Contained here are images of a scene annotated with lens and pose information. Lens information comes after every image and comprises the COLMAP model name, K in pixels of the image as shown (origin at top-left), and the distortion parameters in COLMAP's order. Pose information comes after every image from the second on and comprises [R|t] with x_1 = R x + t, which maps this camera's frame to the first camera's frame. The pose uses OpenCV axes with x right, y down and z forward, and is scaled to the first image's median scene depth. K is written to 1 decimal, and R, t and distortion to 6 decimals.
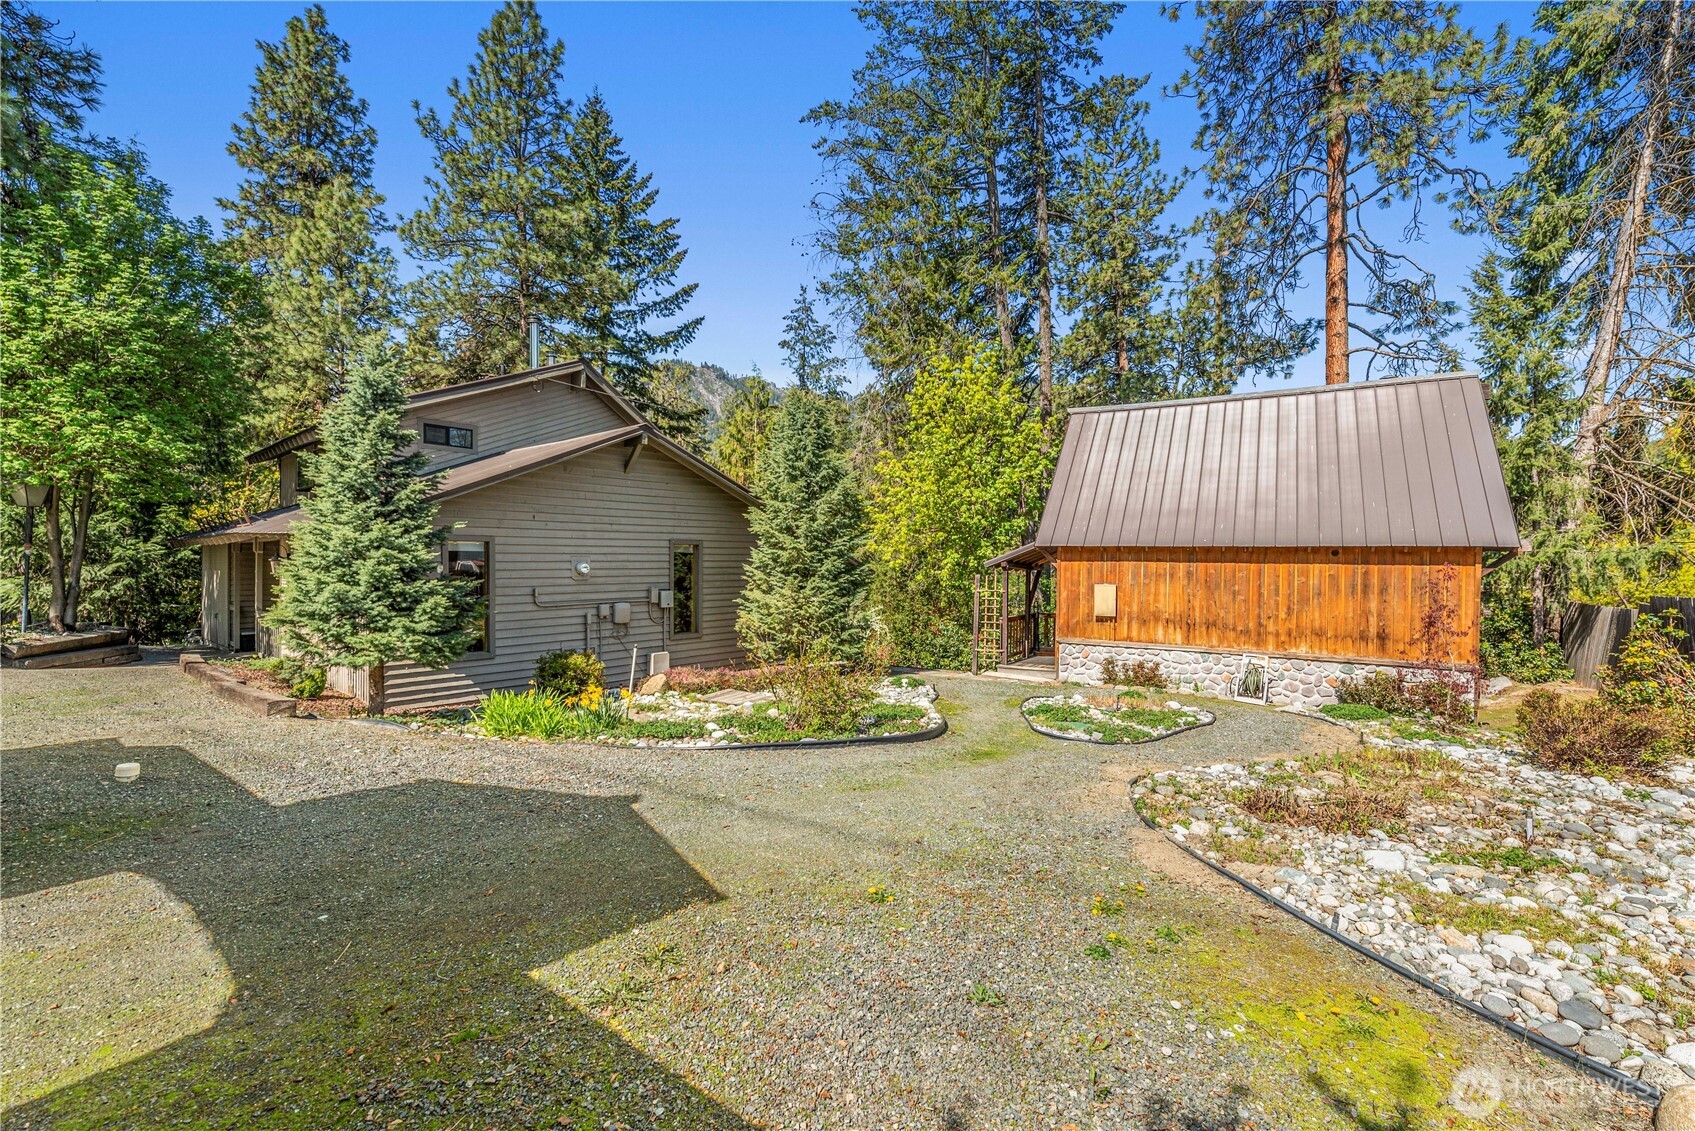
lens RADIAL K [[736.2, 0, 856.1], [0, 736.2, 554.4], [0, 0, 1]] dist [-0.000705, -0.000738]
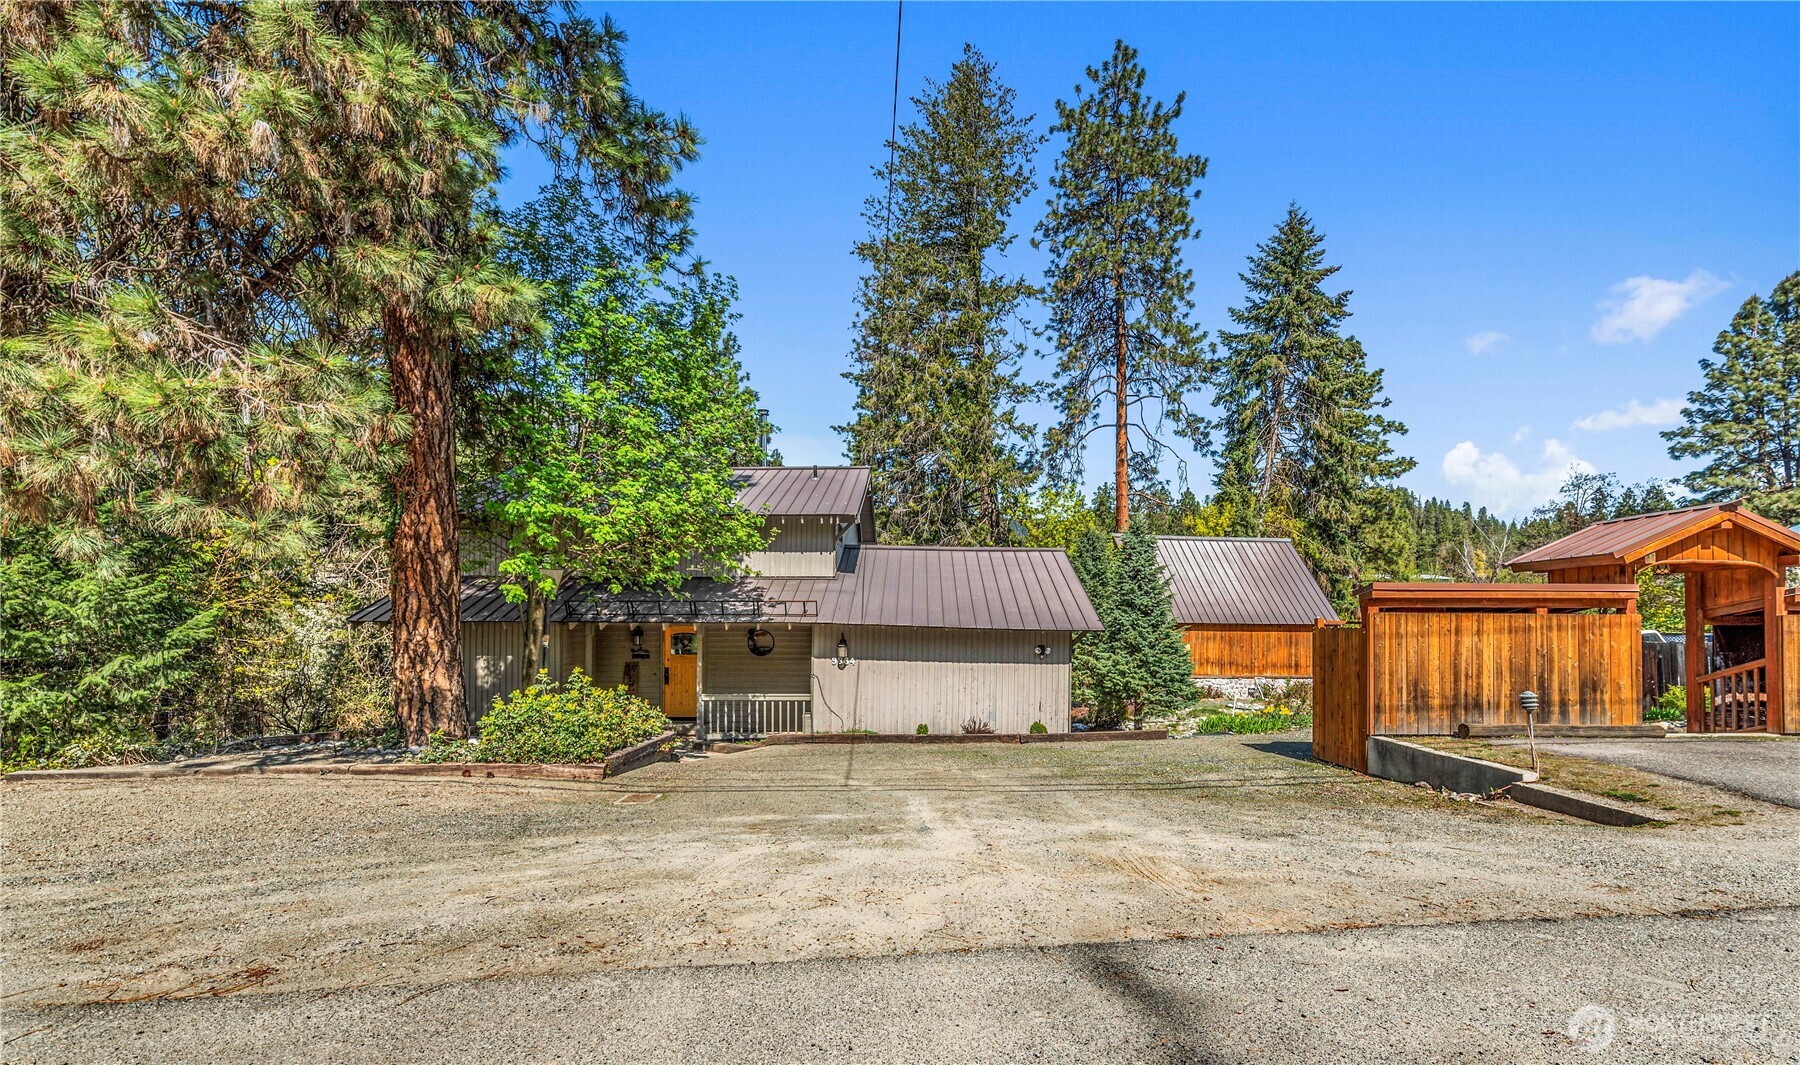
lens RADIAL K [[781.4, 0, 901.6], [0, 781.4, 583.7], [0, 0, 1]] dist [0.002515, 0.000342]
pose [[0.757933, 0.020792, 0.652001, -0.839249], [-0.010405, 0.999750, -0.019786, -0.035903], [-0.652249, 0.008212, 0.757960, 0.005388]]
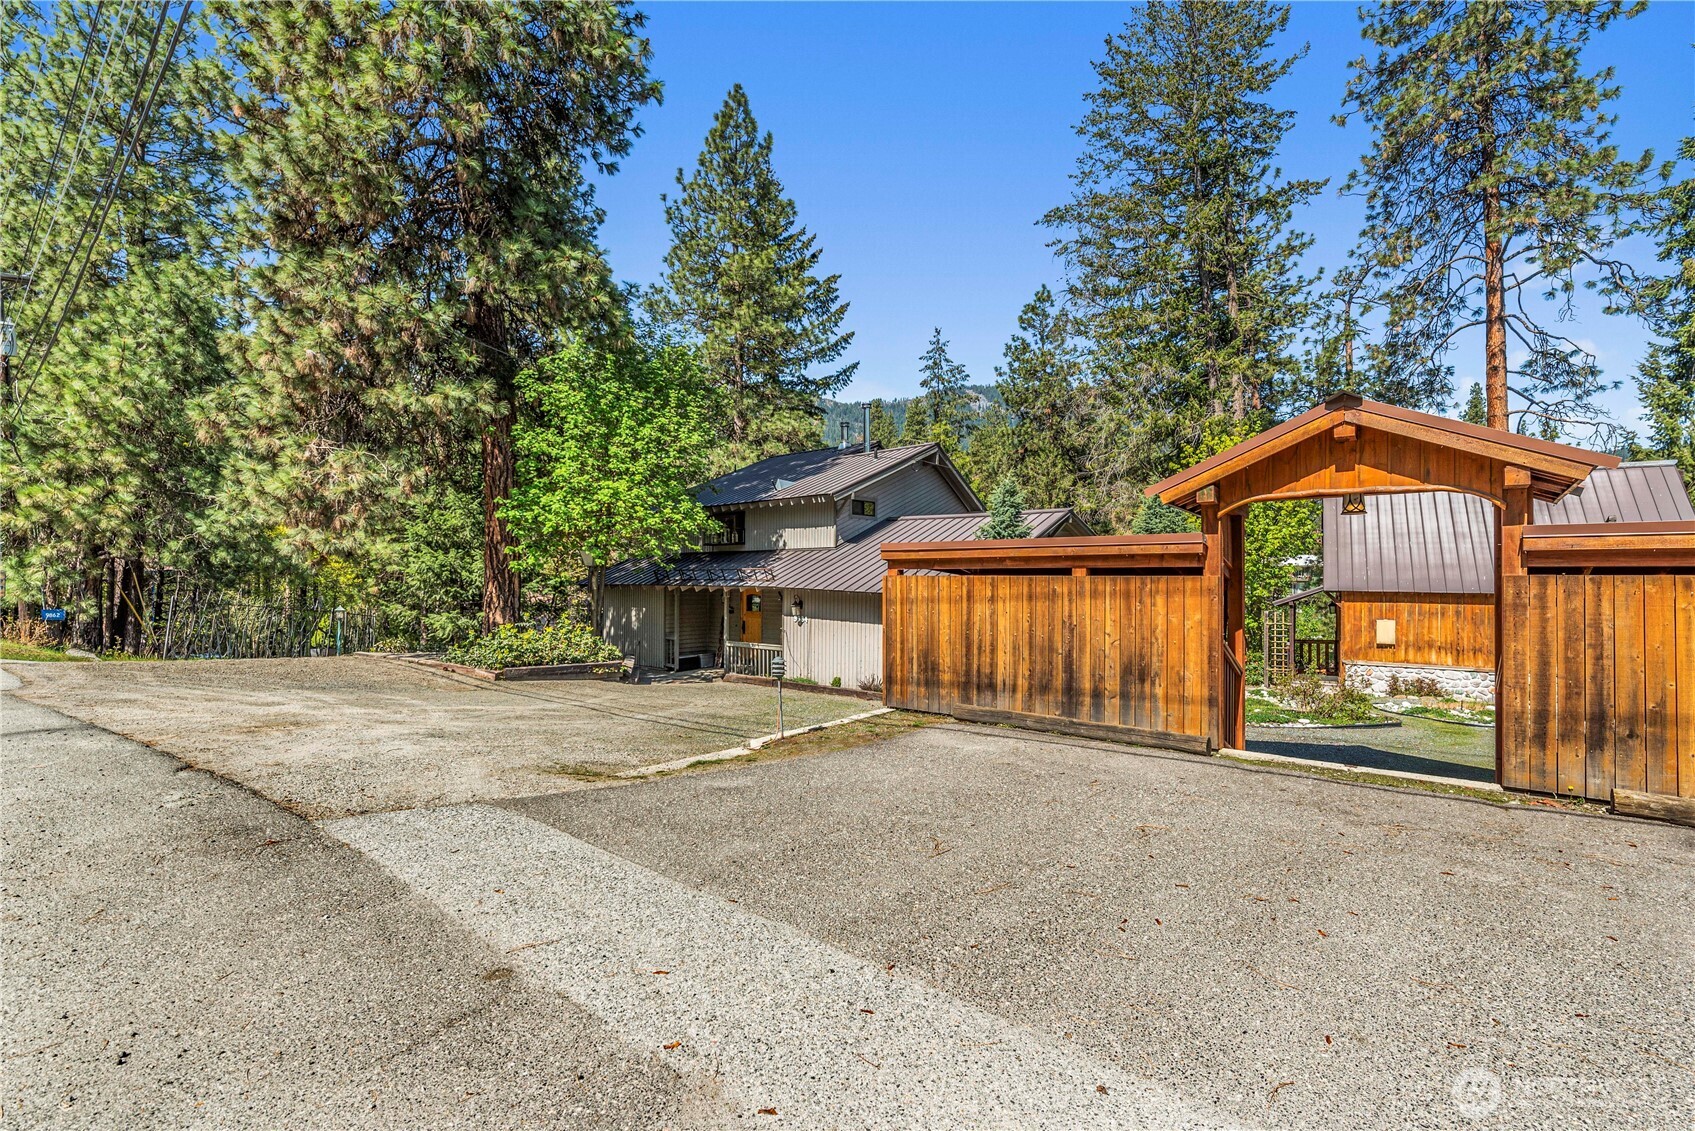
lens RADIAL K [[771.1, 0, 849.1], [0, 771.1, 550.5], [0, 0, 1]] dist [-0.001021, 0.000472]
pose [[0.999686, -0.005191, -0.024533, -0.347912], [0.004712, 0.999798, -0.019564, -0.036434], [0.024630, 0.019442, 0.999508, -0.245150]]
